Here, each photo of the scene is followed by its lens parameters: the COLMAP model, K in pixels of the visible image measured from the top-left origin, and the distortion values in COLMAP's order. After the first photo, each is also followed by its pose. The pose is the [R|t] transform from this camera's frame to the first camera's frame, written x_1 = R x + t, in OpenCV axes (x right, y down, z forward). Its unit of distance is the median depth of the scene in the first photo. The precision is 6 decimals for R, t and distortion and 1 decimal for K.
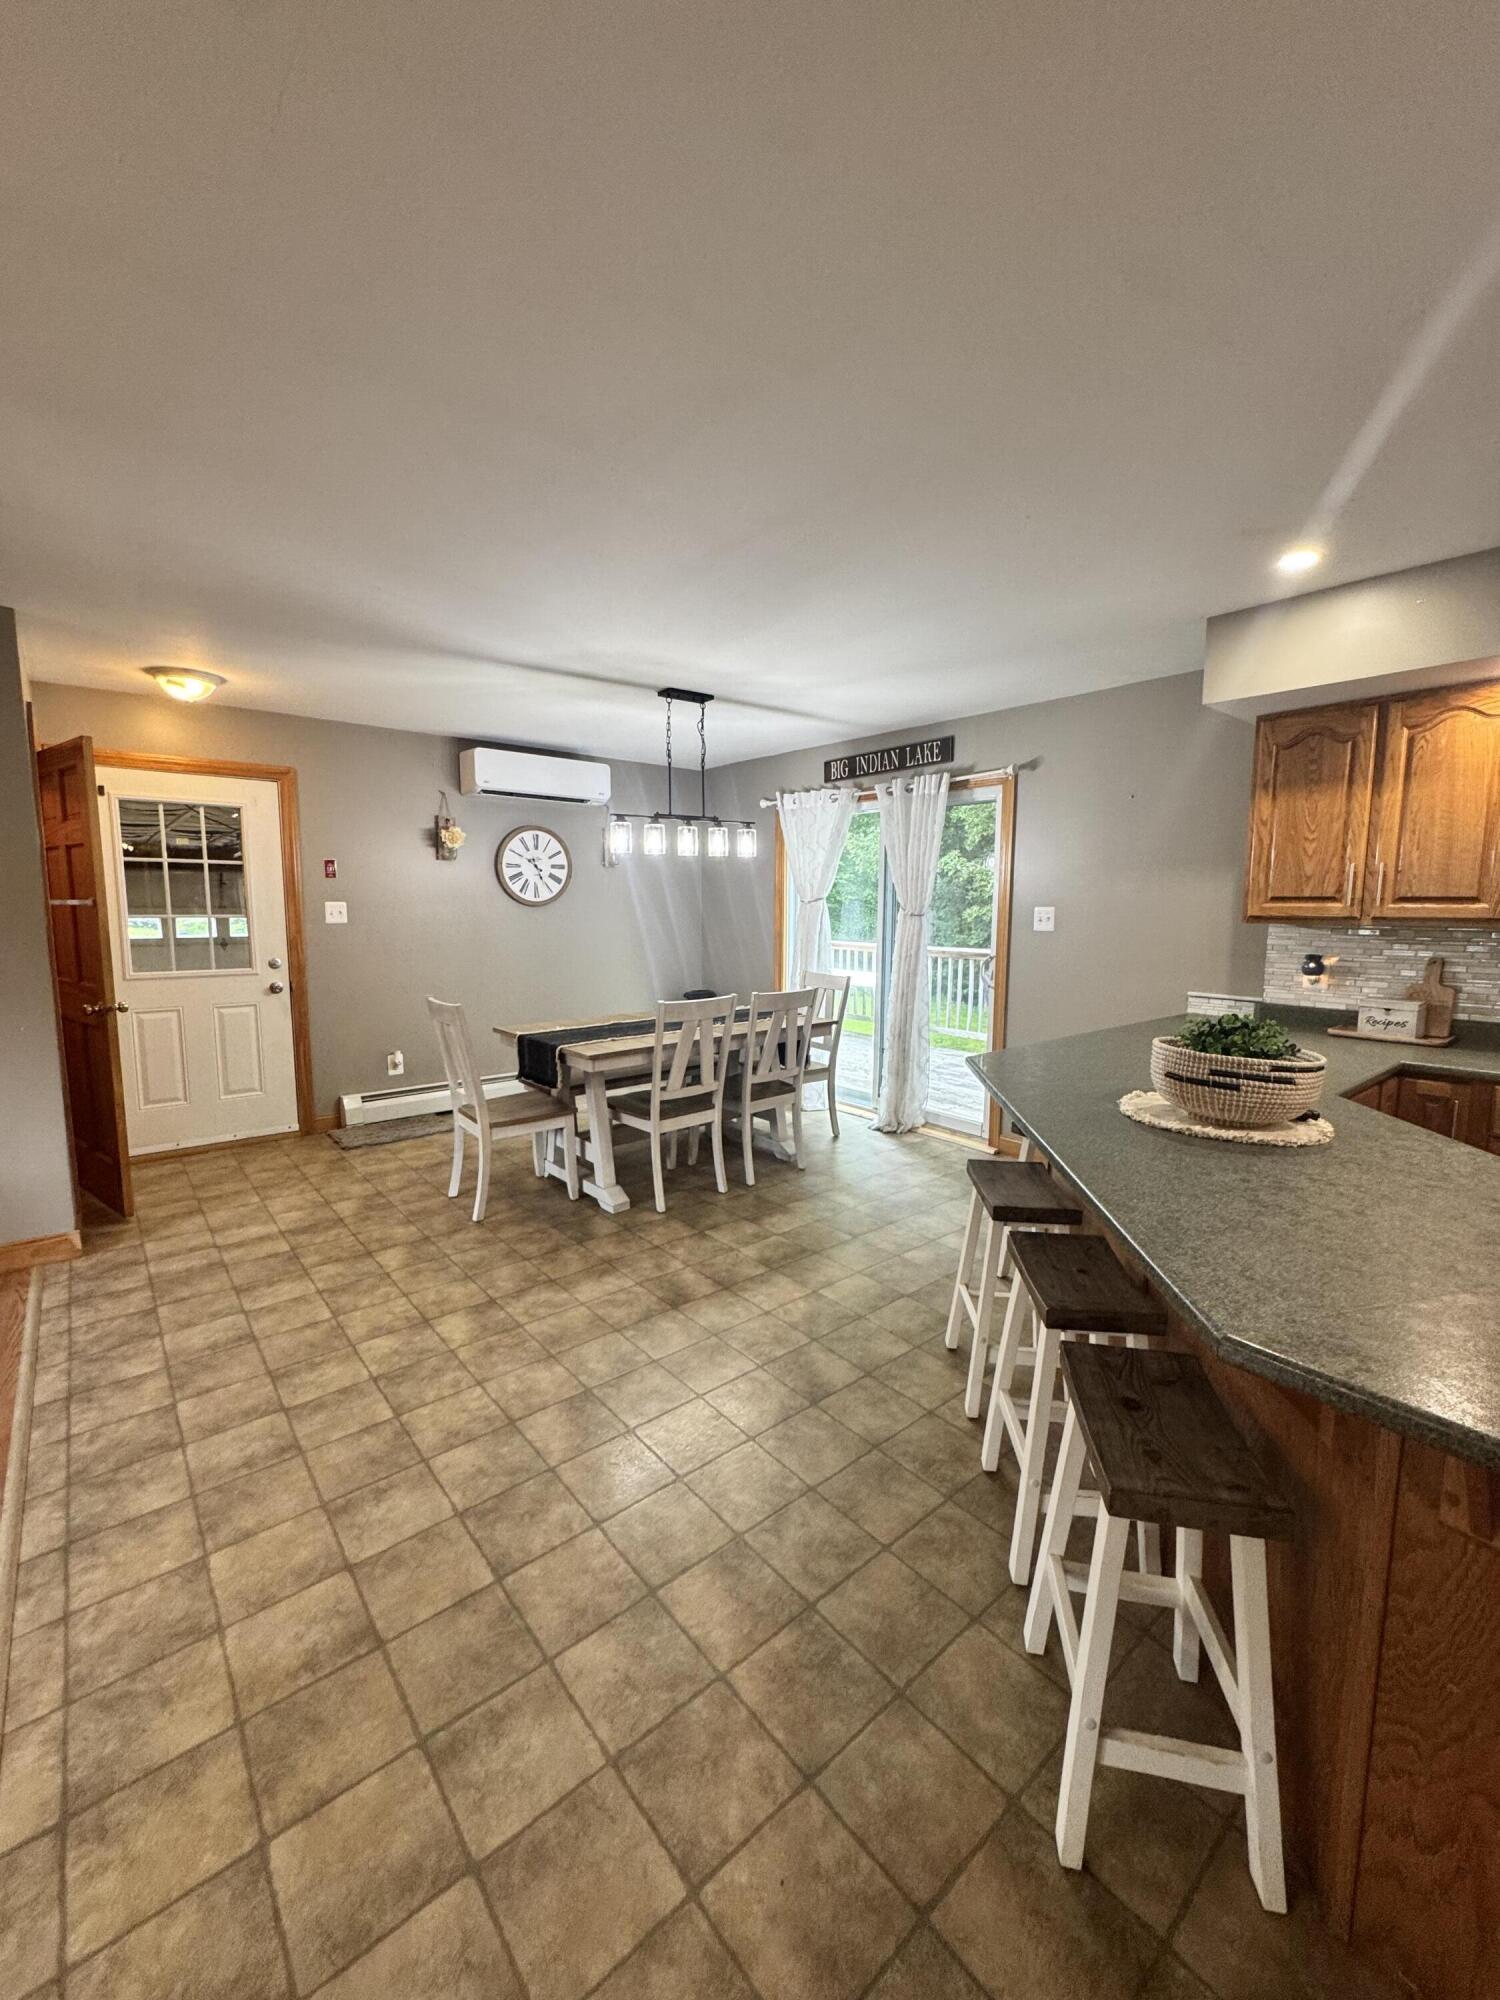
lens RADIAL K [[799.9, 0, 747.3], [0, 799.9, 997.1], [0, 0, 1]] dist [0.000774, 0.000040]
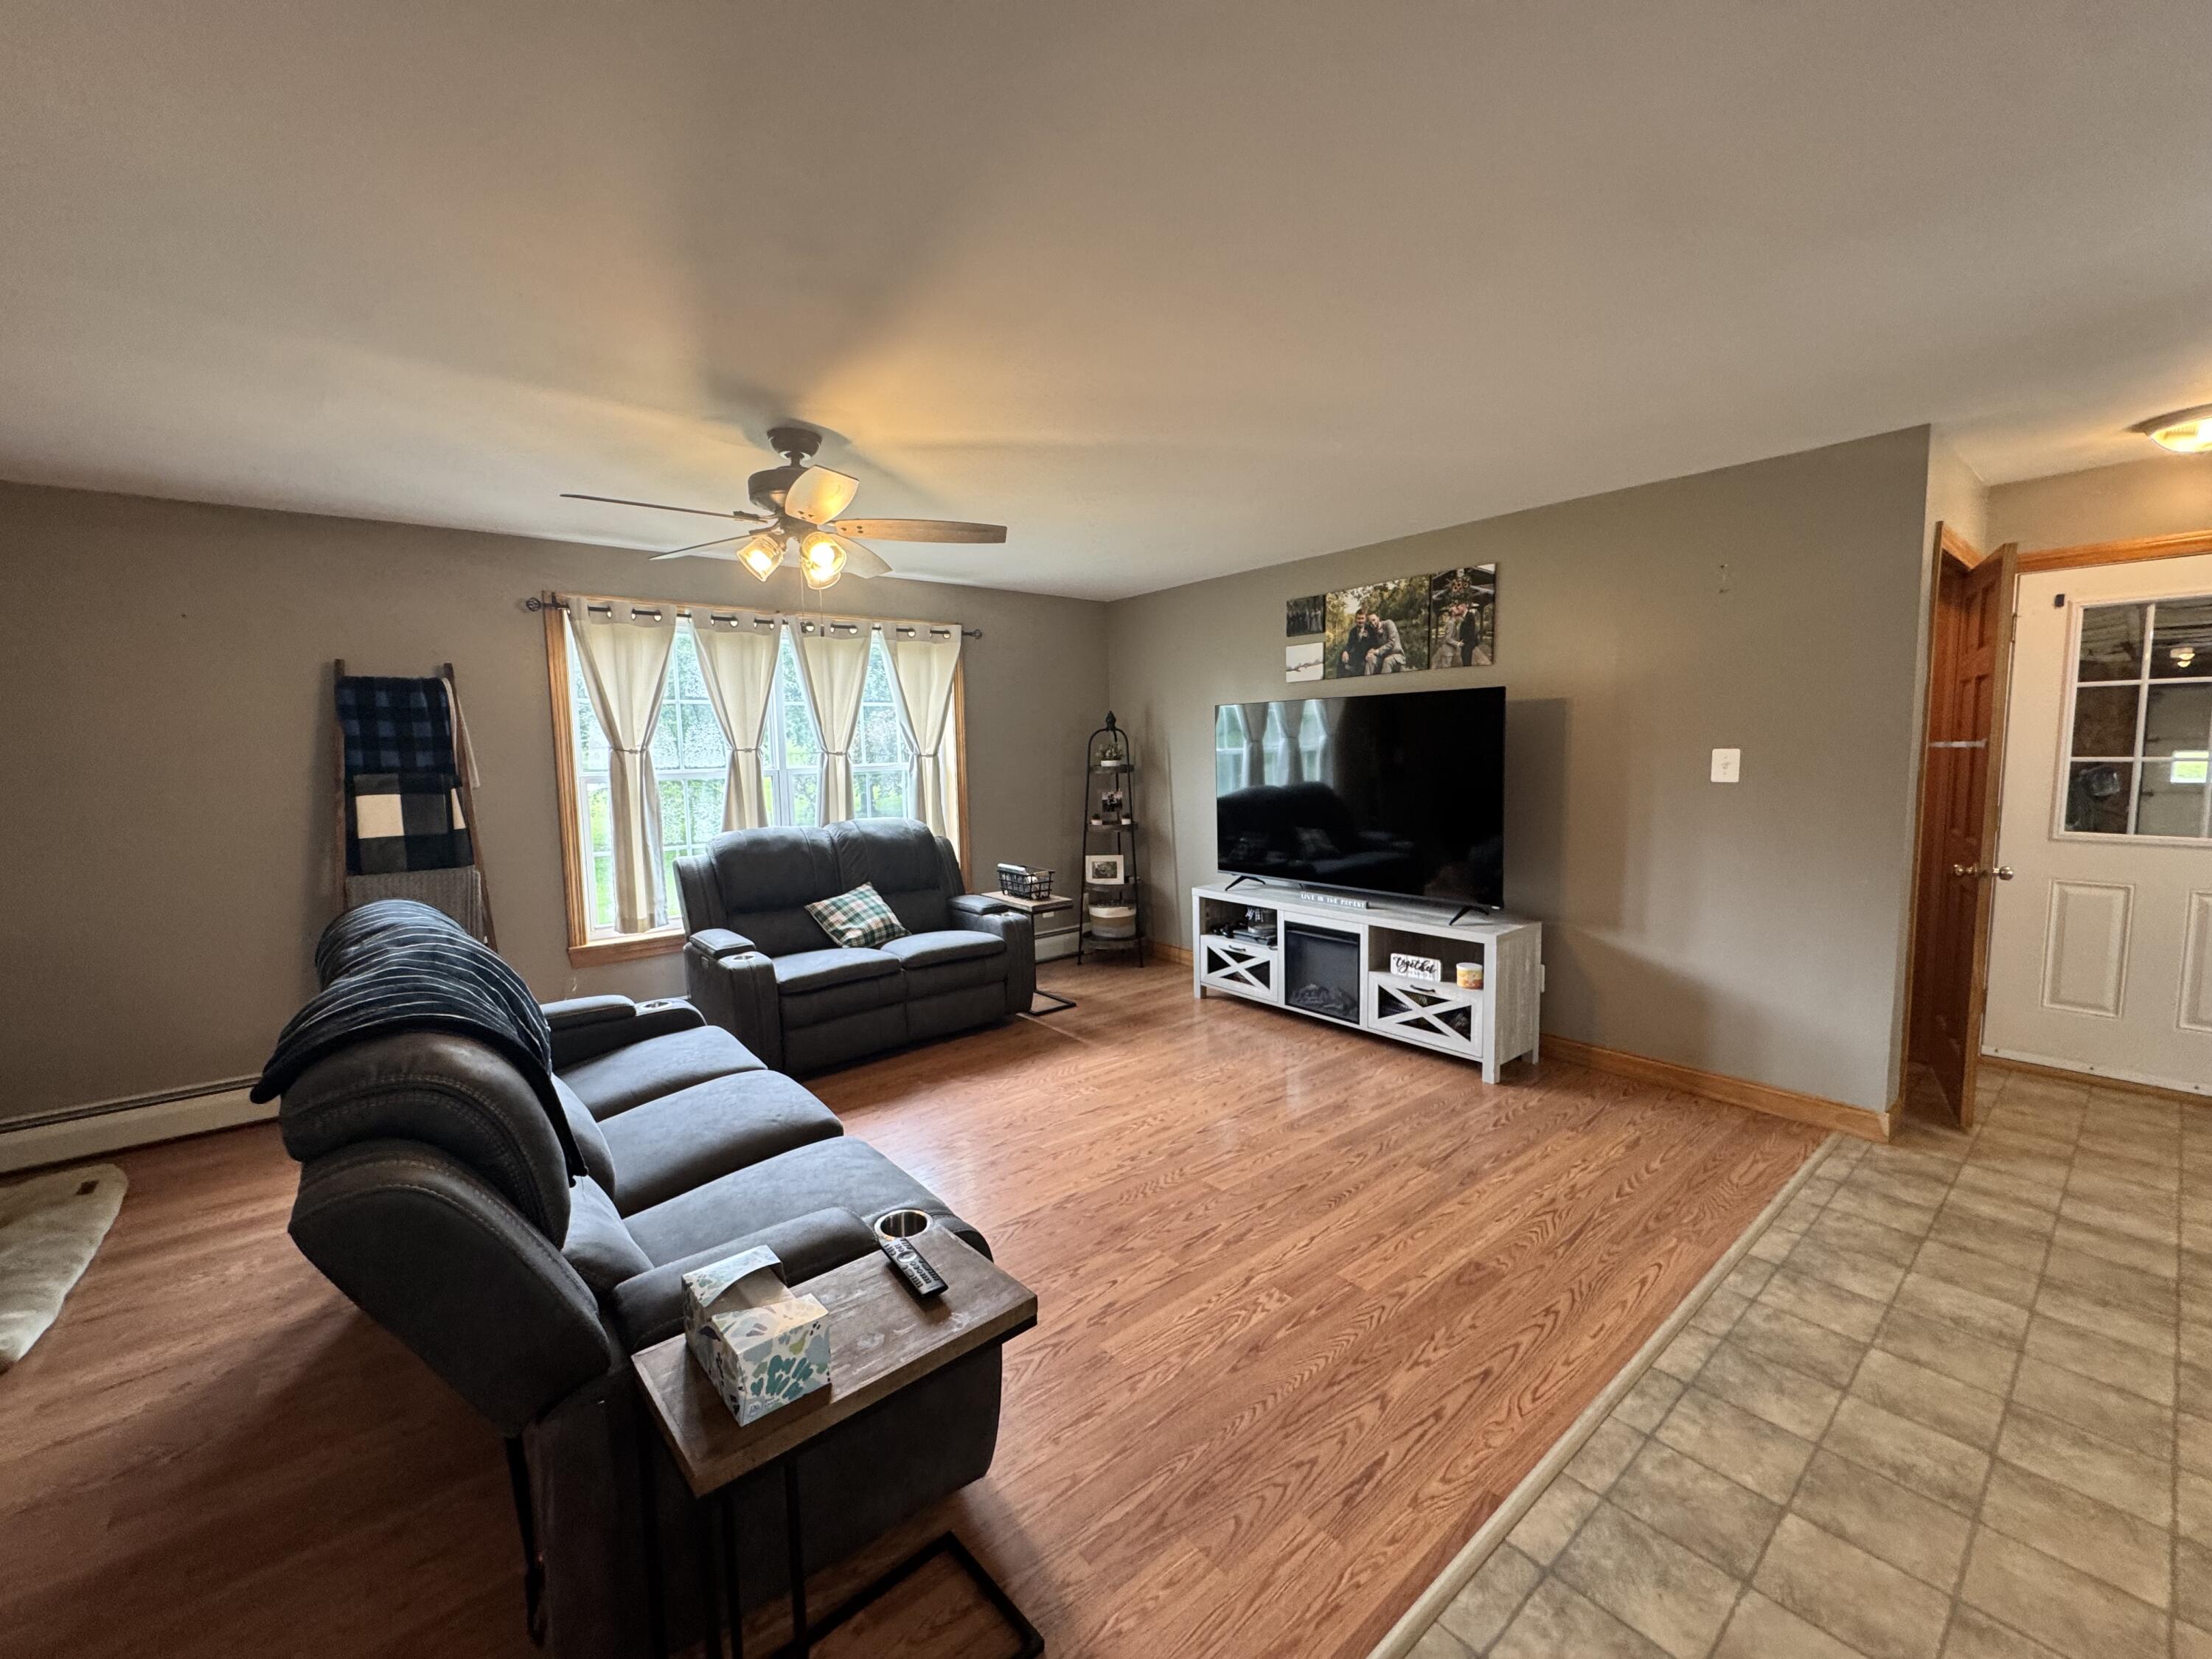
lens RADIAL K [[884.7, 0, 1109.9], [0, 884.7, 831.4], [0, 0, 1]] dist [0.000774, 0.000040]
pose [[-0.004880, 0.094951, -0.995470, 0.135181], [-0.097996, 0.990645, 0.094971, -0.032705], [0.995175, 0.098015, 0.004471, 0.118877]]
